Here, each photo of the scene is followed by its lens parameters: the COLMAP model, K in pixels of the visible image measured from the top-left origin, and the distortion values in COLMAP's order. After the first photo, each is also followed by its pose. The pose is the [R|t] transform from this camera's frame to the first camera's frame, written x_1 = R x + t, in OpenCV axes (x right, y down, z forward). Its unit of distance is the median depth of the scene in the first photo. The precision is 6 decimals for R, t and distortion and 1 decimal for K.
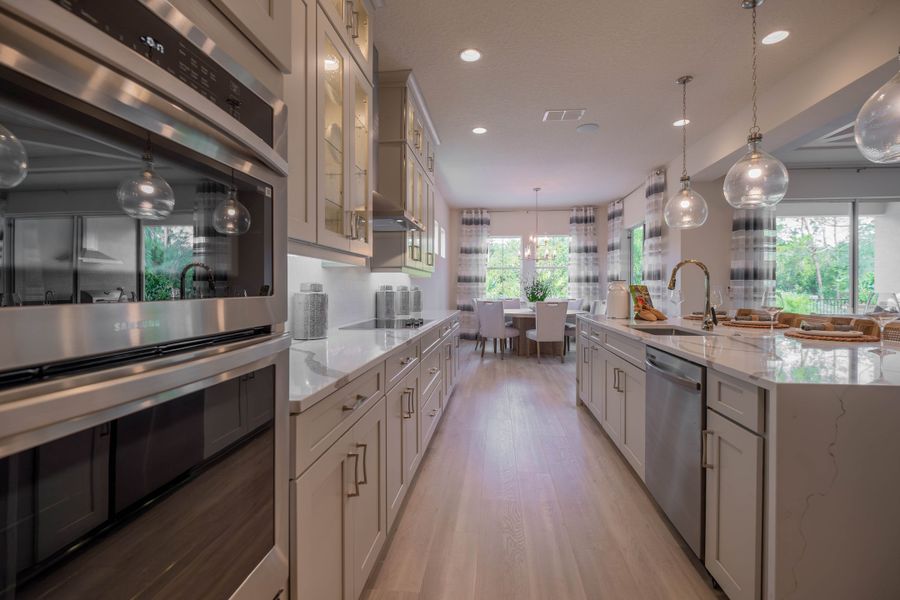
lens RADIAL K [[395.2, 0, 449.6], [0, 395.2, 291.9], [0, 0, 1]] dist [-0.004679, -0.000510]
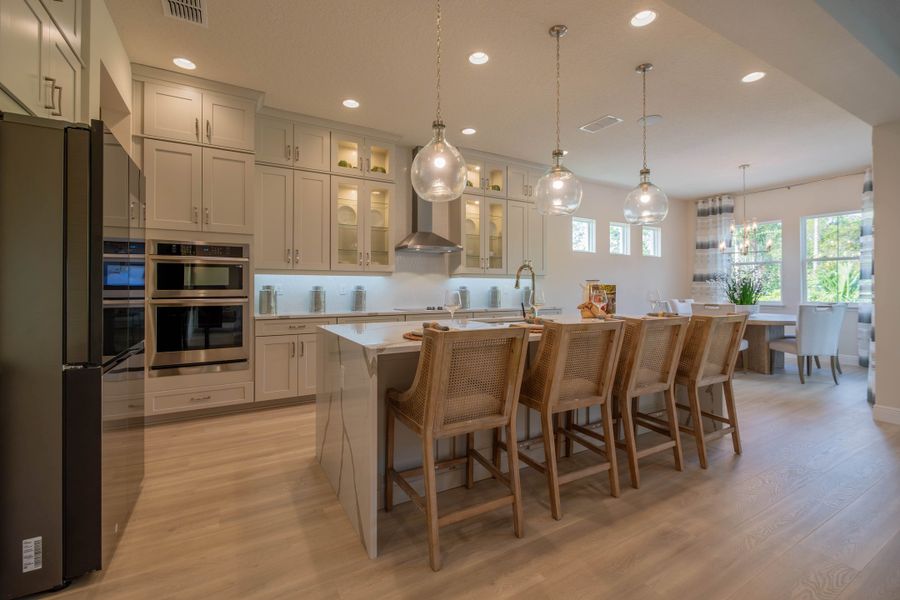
lens RADIAL K [[395.2, 0, 447.3], [0, 395.2, 292.8], [0, 0, 1]] dist [-0.004679, -0.000510]
pose [[0.594509, 0.002458, -0.804085, 0.416834], [-0.003883, 0.999992, 0.000186, 0.003518], [0.804079, 0.003012, 0.594514, 0.017121]]
